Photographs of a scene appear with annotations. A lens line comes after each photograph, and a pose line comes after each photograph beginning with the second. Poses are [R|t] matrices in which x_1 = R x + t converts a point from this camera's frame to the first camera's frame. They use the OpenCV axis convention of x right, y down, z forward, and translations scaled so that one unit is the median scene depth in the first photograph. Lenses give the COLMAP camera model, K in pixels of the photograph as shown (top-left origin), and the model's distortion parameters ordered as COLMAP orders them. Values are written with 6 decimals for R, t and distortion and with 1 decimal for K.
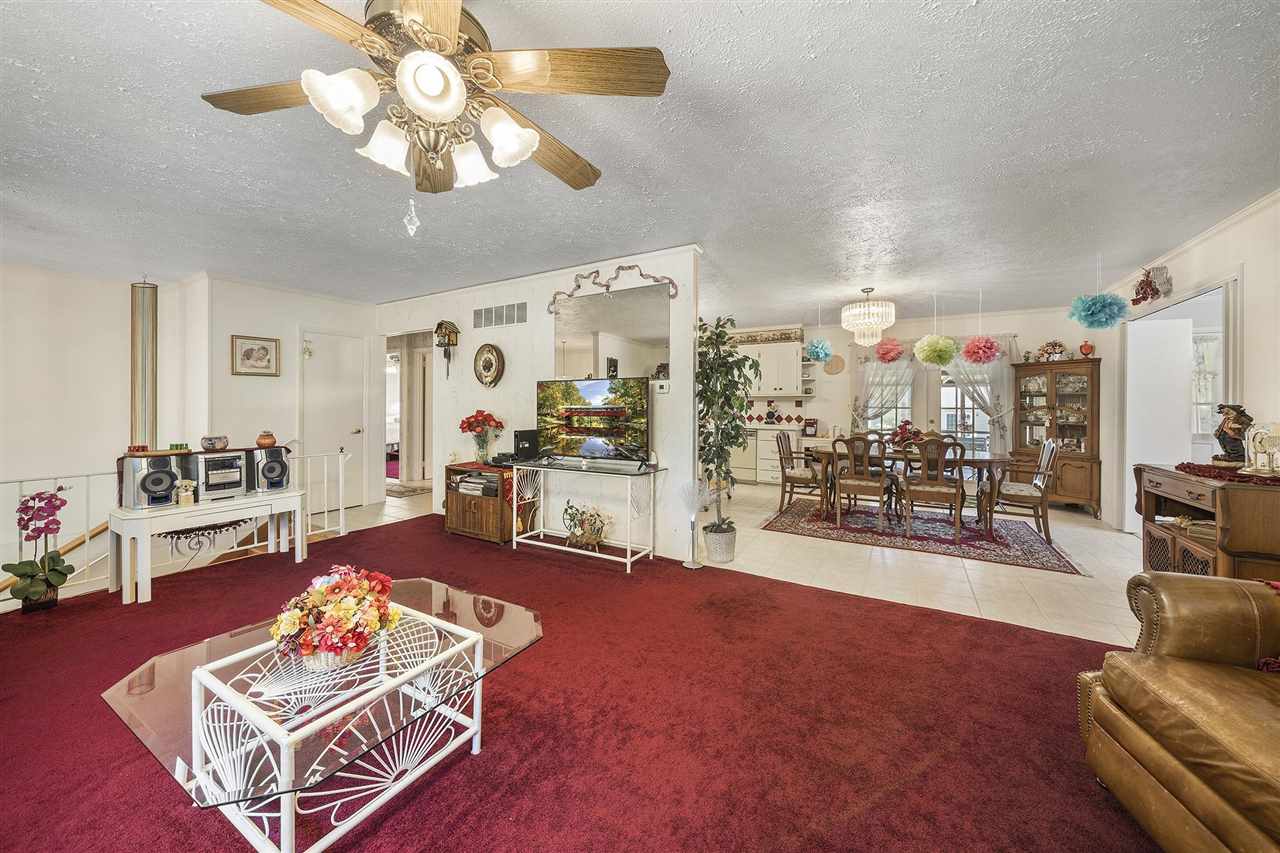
lens RADIAL K [[450.4, 0, 628.7], [0, 450.4, 407.1], [0, 0, 1]] dist [-0.007565, -0.000453]
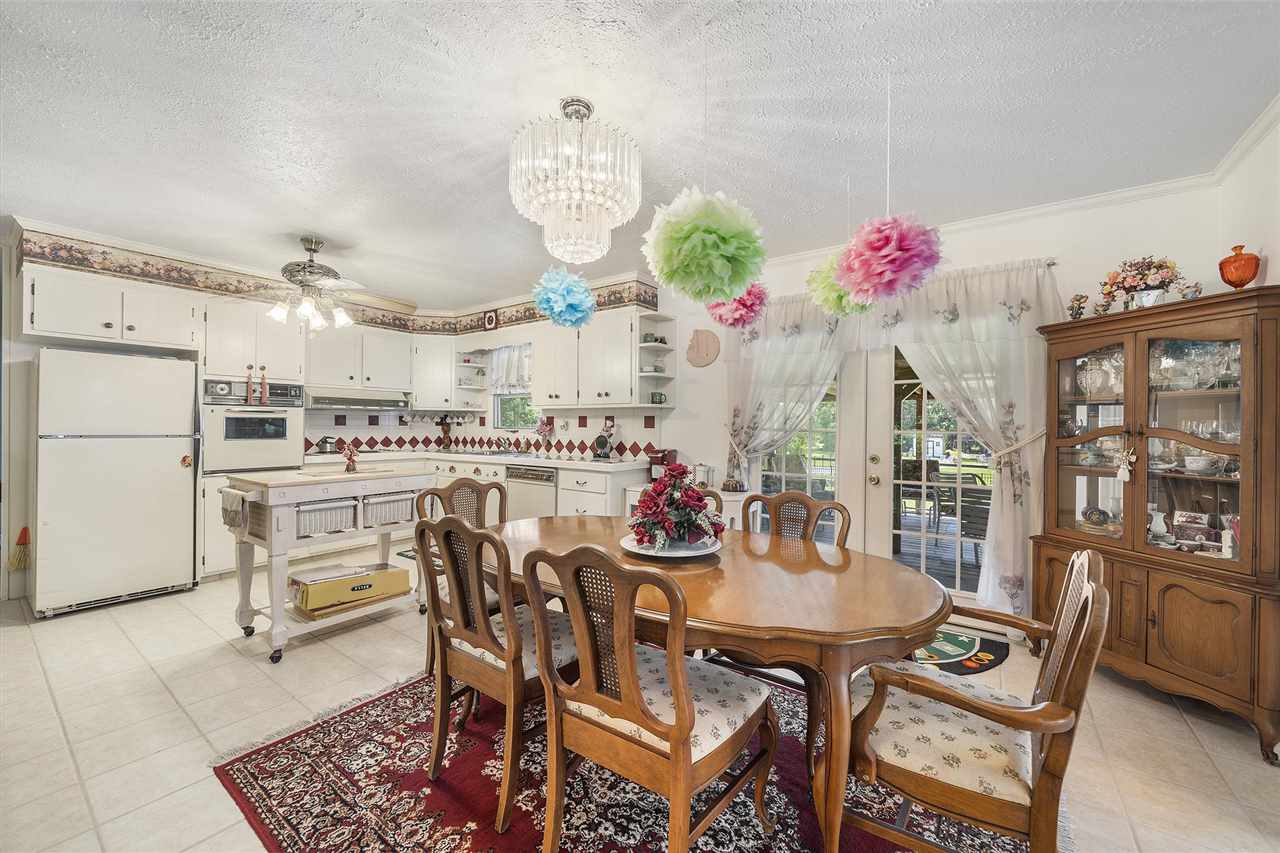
lens RADIAL K [[492.4, 0, 636.1], [0, 492.4, 427.8], [0, 0, 1]] dist [-0.000242, -0.000667]
pose [[0.996244, 0.005819, -0.086398, 0.556208], [-0.005979, 0.999981, -0.001597, 0.000931], [0.086387, 0.002107, 0.996259, 0.544465]]
